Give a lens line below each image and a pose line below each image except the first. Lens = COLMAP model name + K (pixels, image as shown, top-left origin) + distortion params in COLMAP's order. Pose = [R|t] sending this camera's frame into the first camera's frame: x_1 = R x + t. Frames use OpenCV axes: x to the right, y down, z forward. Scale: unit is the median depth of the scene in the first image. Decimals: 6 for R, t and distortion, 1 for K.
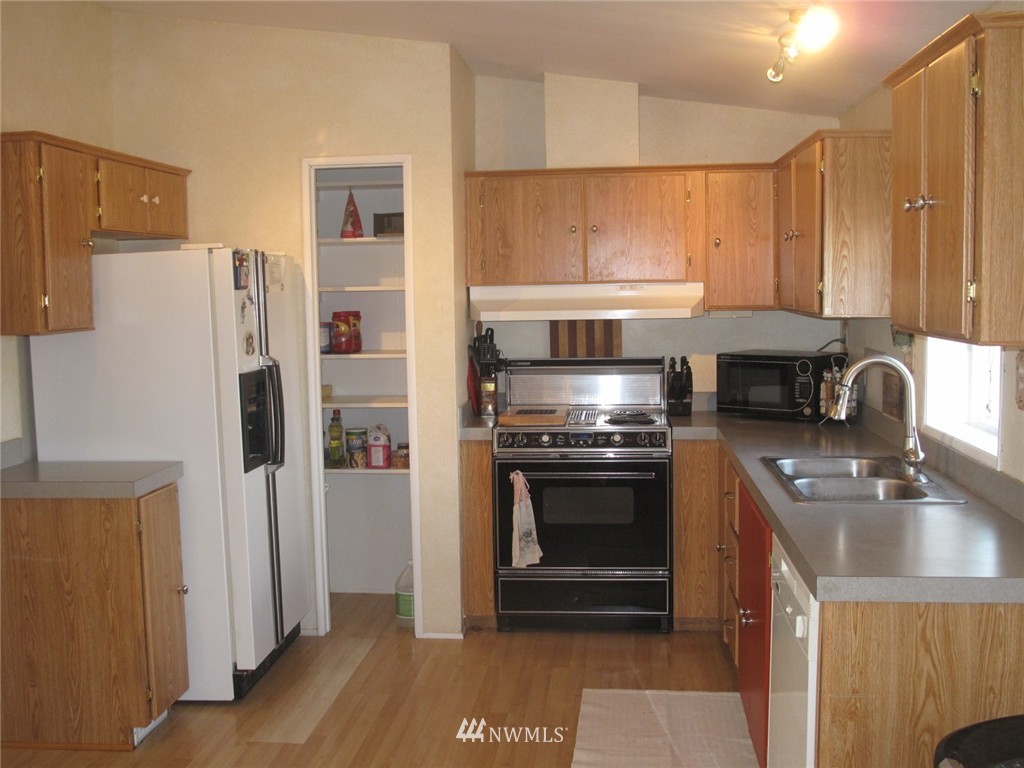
lens RADIAL K [[1121.7, 0, 502.8], [0, 1121.7, 380.5], [0, 0, 1]] dist [-0.083779, 0.000000]
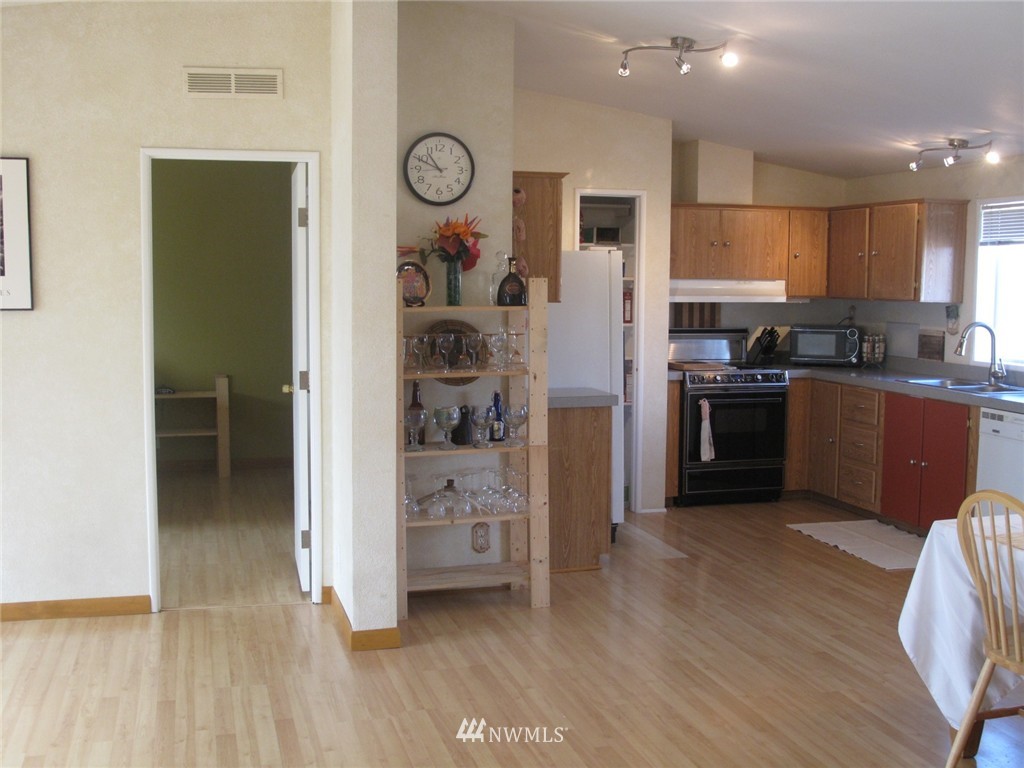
lens RADIAL K [[1121.7, 0, 514.9], [0, 1121.7, 382.2], [0, 0, 1]] dist [-0.083779, 0.000000]
pose [[0.926472, -0.009986, 0.376230, -0.809111], [0.007903, 0.999944, 0.007081, 0.044398], [-0.376280, -0.003587, 0.926499, -0.333275]]
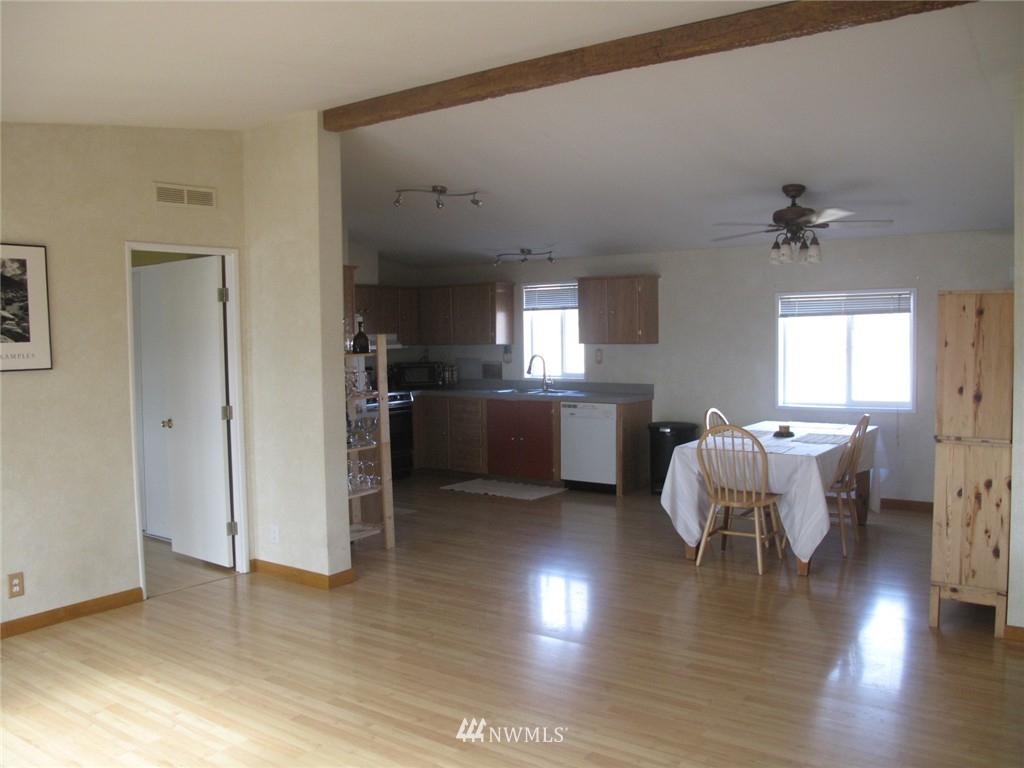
lens RADIAL K [[860.9, 0, 517.7], [0, 860.9, 380.9], [0, 0, 1]] dist [-0.131322, 0.081175]
pose [[0.492201, -0.039384, 0.869590, -1.387505], [0.080870, 0.996724, -0.000631, 0.038508], [-0.866717, 0.070634, 0.493774, -0.150181]]
